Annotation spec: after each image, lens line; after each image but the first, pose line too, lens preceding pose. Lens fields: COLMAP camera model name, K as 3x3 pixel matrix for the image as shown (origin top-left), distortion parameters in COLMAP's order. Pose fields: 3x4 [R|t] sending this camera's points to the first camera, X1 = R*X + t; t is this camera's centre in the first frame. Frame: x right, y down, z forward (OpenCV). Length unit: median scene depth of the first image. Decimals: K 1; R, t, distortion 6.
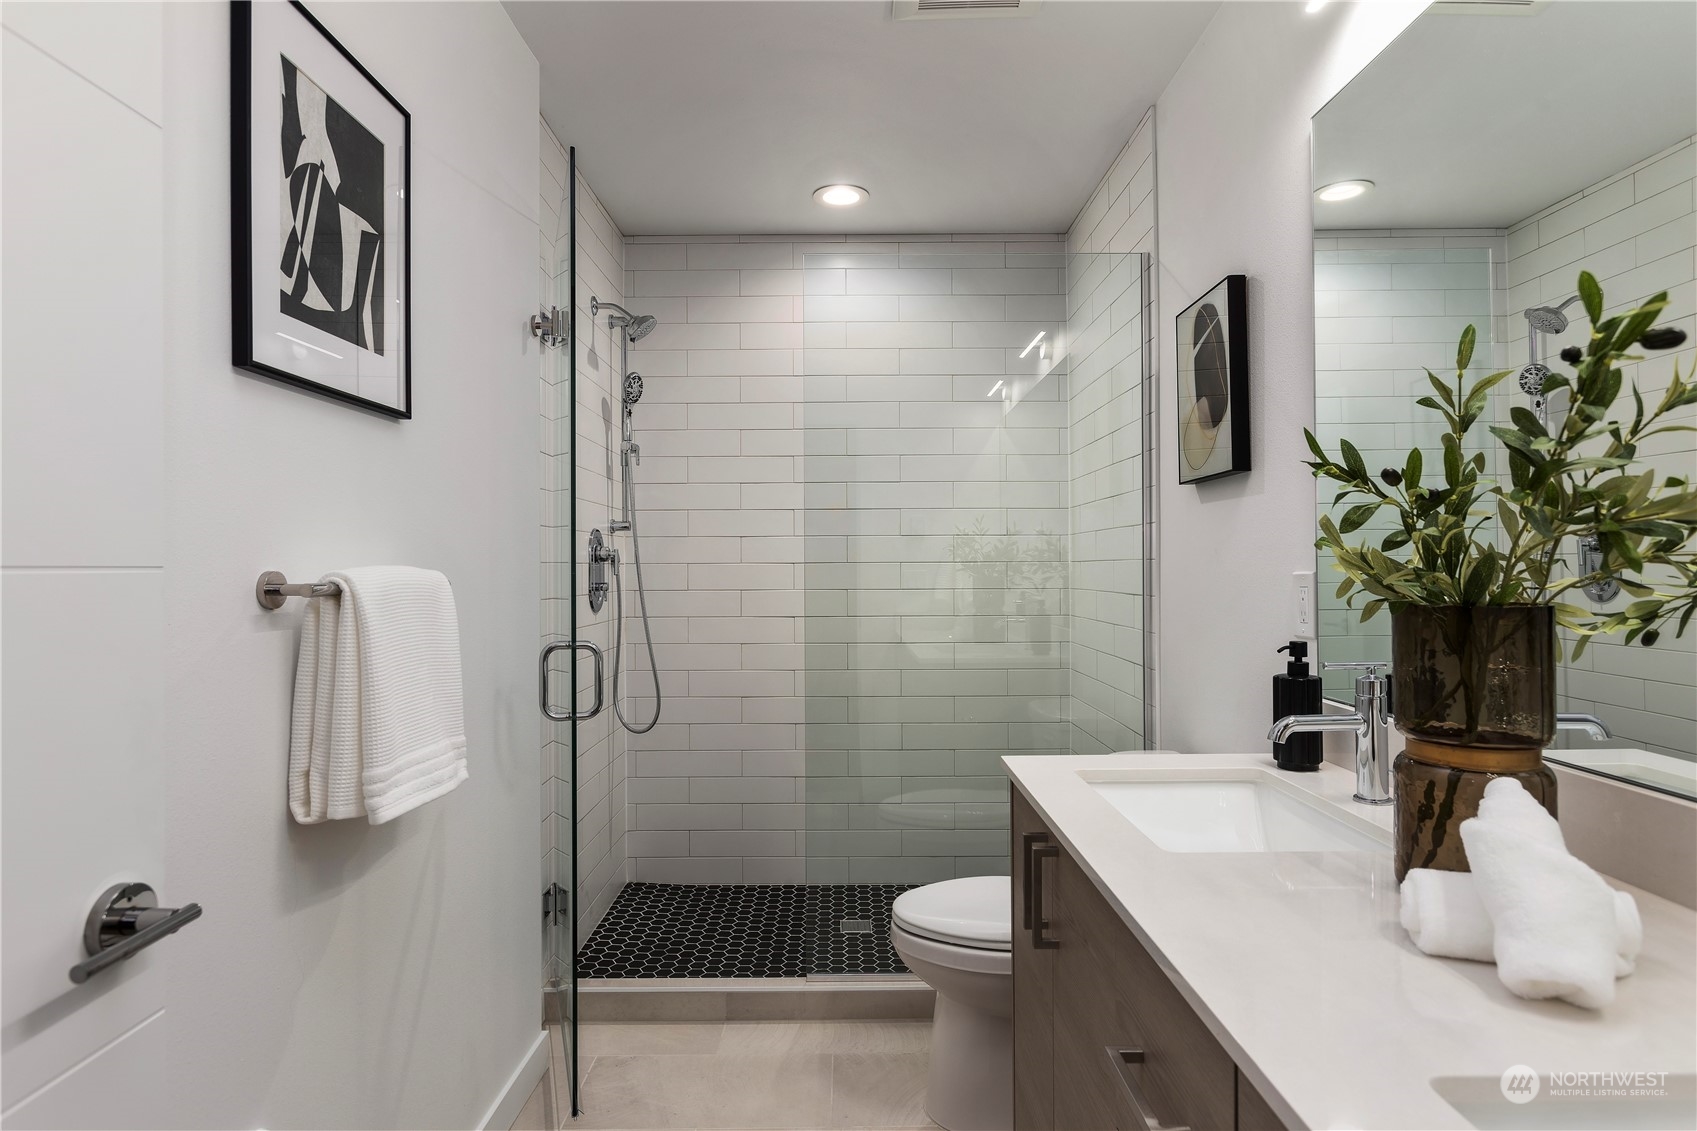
lens RADIAL K [[908.0, 0, 852.1], [0, 908.0, 567.6], [0, 0, 1]] dist [-0.032699, 0.028320]
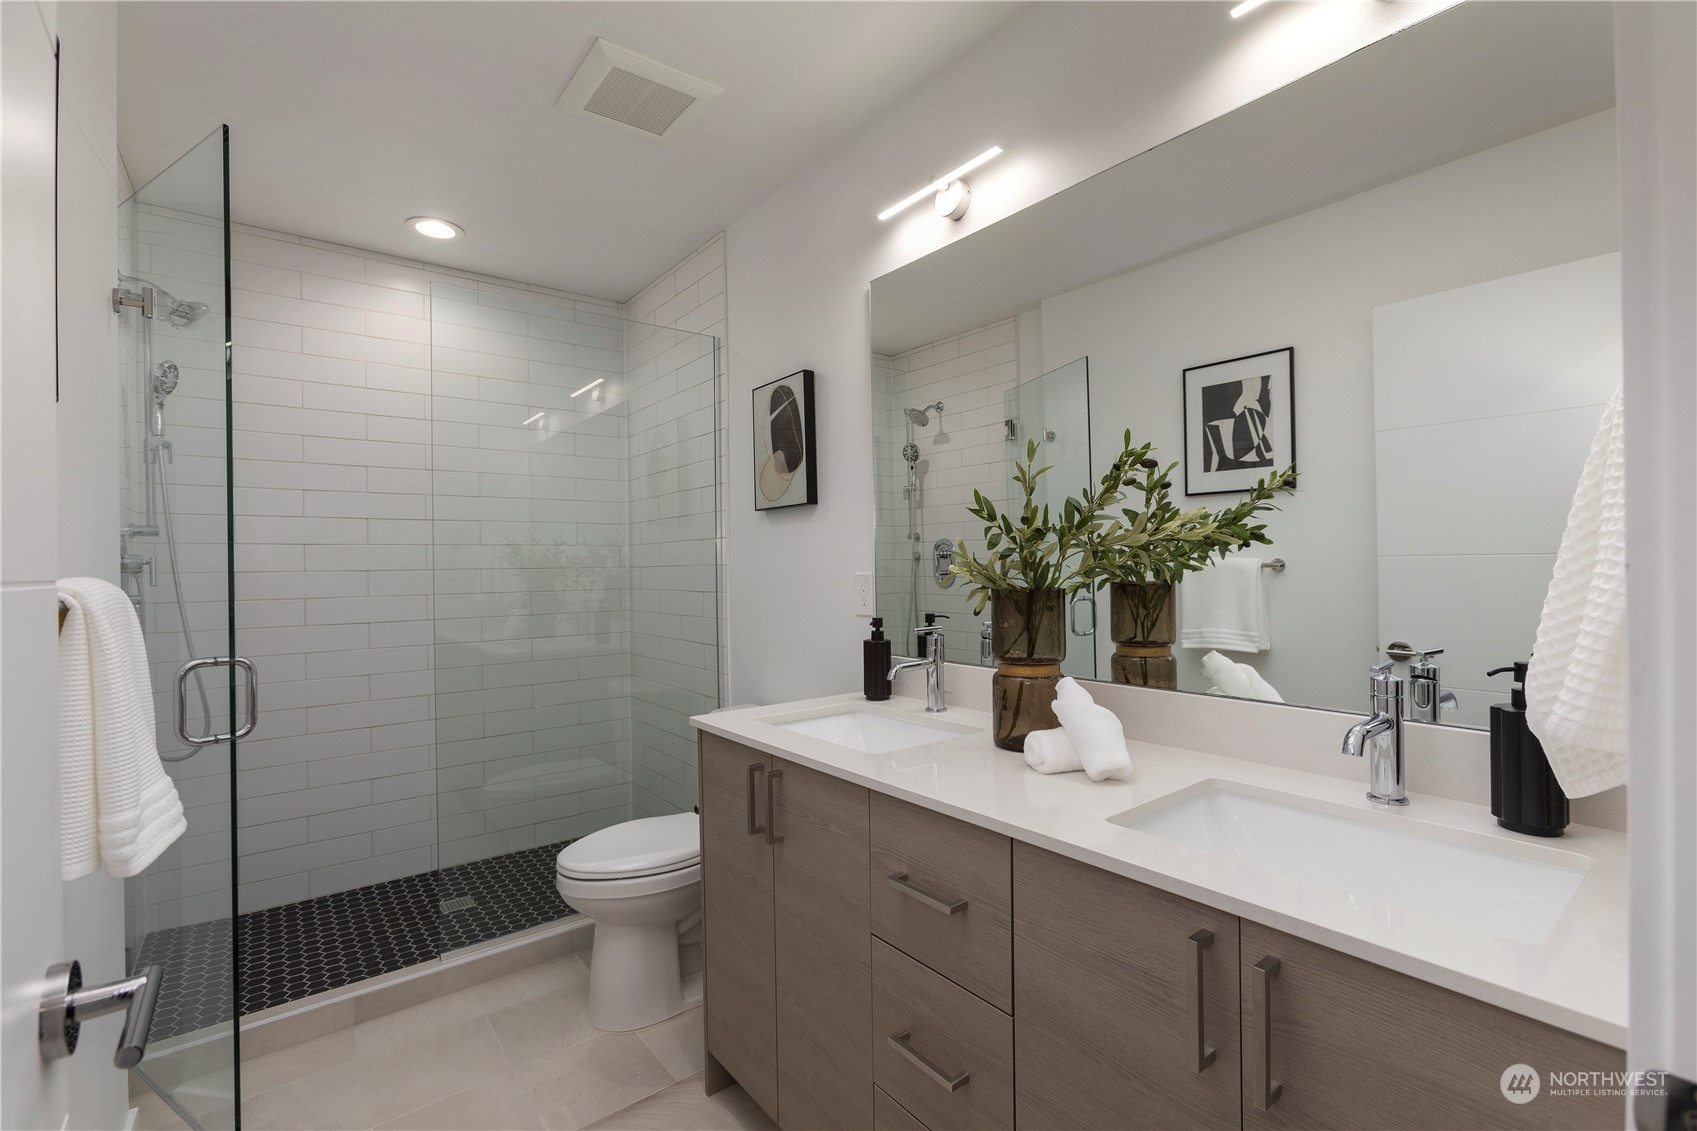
lens RADIAL K [[752.4, 0, 845.7], [0, 752.4, 569.2], [0, 0, 1]] dist [-0.028473, 0.022707]
pose [[0.792931, -0.008646, 0.609250, -0.231731], [0.010769, 0.999942, 0.000174, -0.001505], [-0.609217, 0.006423, 0.792978, 0.002632]]
